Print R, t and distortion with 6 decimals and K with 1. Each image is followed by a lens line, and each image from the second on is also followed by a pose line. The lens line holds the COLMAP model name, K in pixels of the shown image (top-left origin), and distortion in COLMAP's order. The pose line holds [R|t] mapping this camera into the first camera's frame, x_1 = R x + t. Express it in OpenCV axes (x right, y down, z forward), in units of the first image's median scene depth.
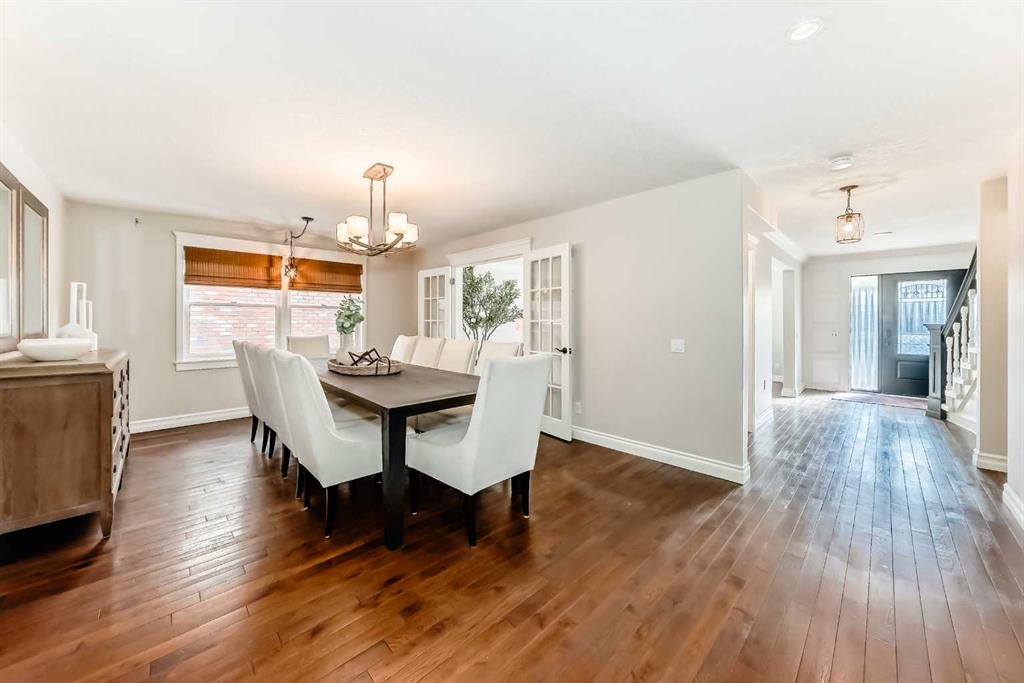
lens RADIAL K [[368.3, 0, 526.2], [0, 368.3, 322.5], [0, 0, 1]] dist [-0.009126, 0.000614]
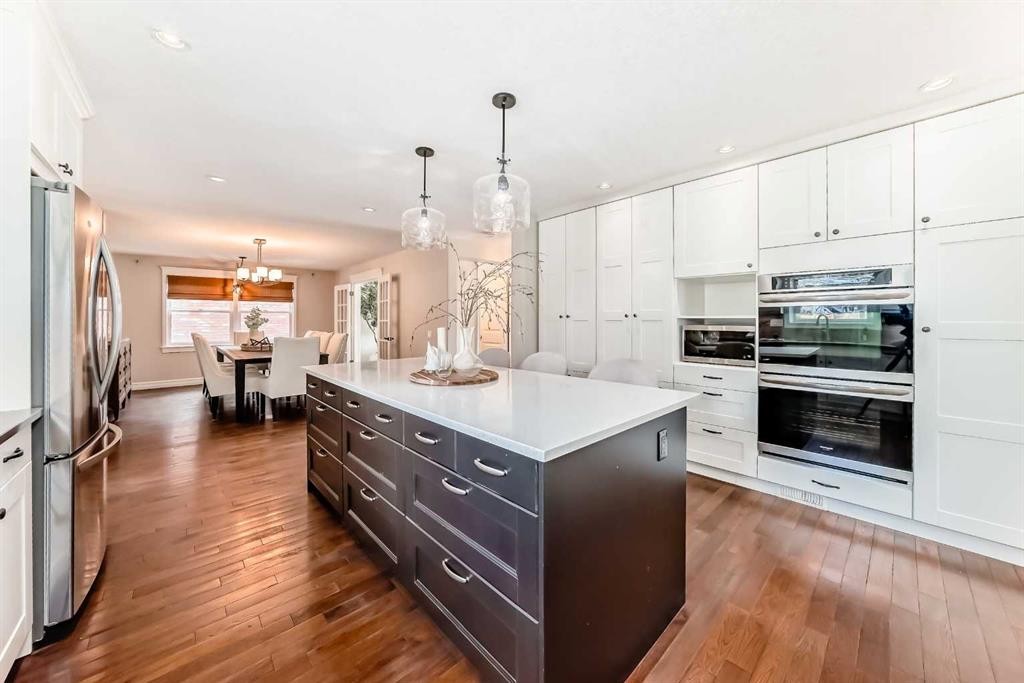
lens RADIAL K [[368.3, 0, 525.9], [0, 368.3, 318.7], [0, 0, 1]] dist [-0.009126, 0.000614]
pose [[0.999745, -0.004509, -0.022118, 0.587198], [0.004207, 0.999898, -0.013668, 0.010200], [0.022177, 0.013571, 0.999662, -0.494394]]
